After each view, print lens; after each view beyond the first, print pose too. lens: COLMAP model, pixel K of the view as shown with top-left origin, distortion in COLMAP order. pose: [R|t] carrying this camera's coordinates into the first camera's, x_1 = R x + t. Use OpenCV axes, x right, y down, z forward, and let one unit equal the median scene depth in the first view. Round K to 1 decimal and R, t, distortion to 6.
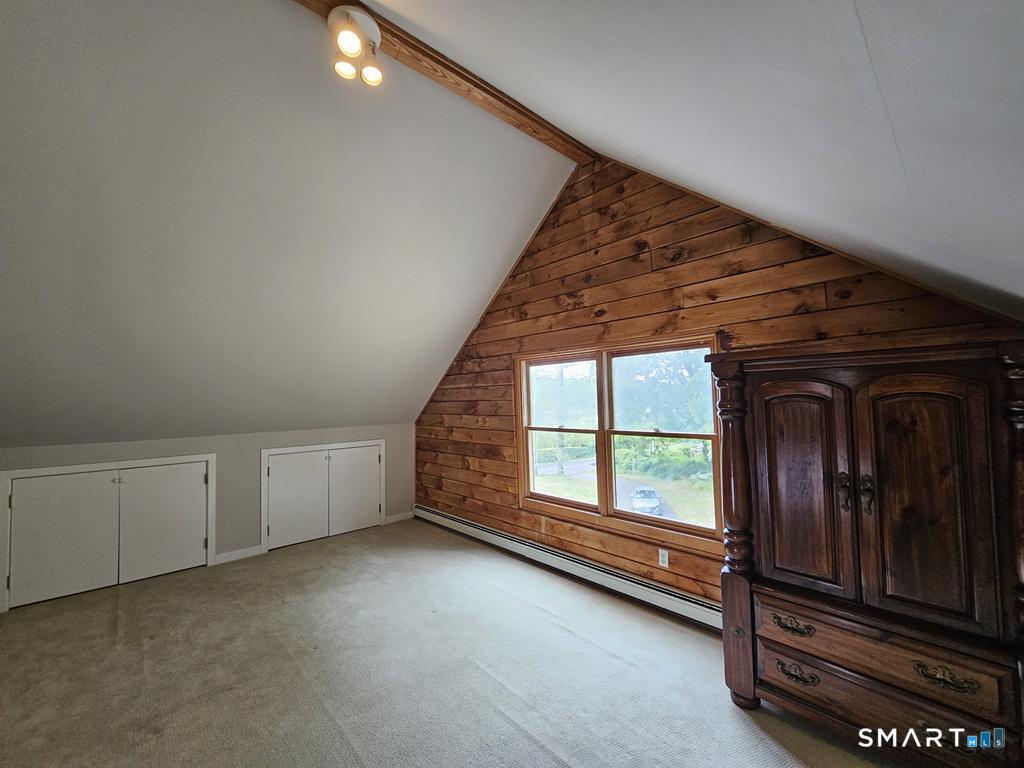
lens RADIAL K [[422.2, 0, 509.2], [0, 422.2, 379.5], [0, 0, 1]] dist [-0.001943, 0.000016]
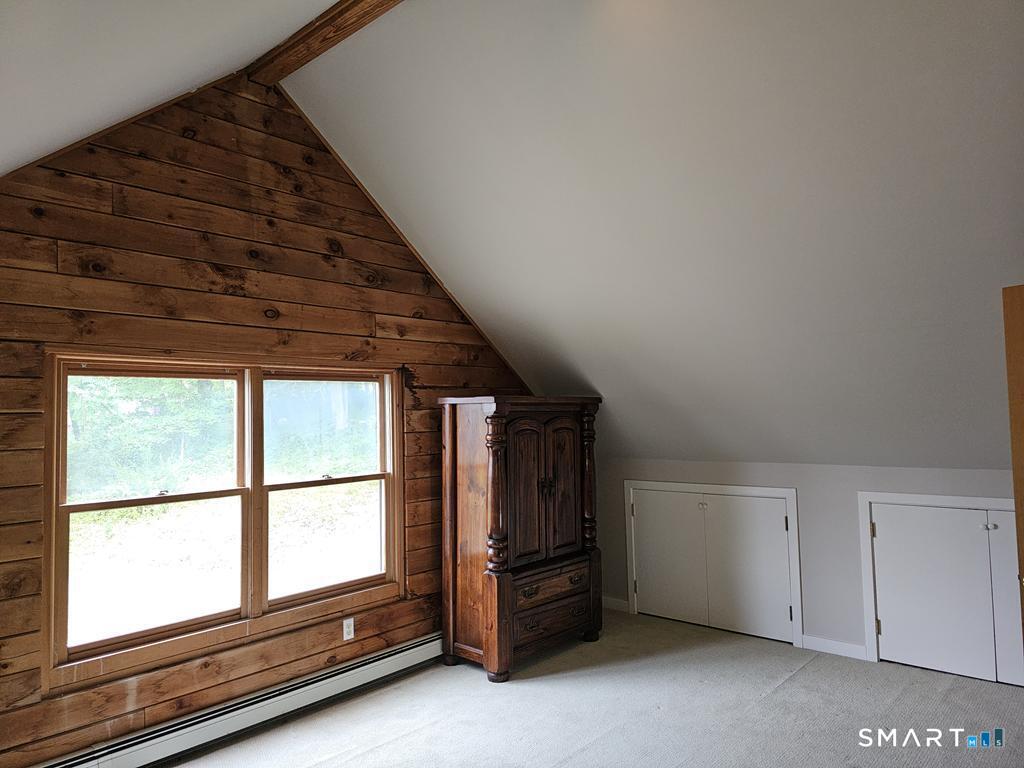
lens RADIAL K [[693.5, 0, 512.0], [0, 693.5, 384.0], [0, 0, 1]] dist [0.083209, -0.077009]
pose [[-0.105117, 0.072212, 0.991835, -0.962298], [-0.018584, 0.997043, -0.074561, 0.034398], [-0.994286, -0.026269, -0.103464, 0.745922]]
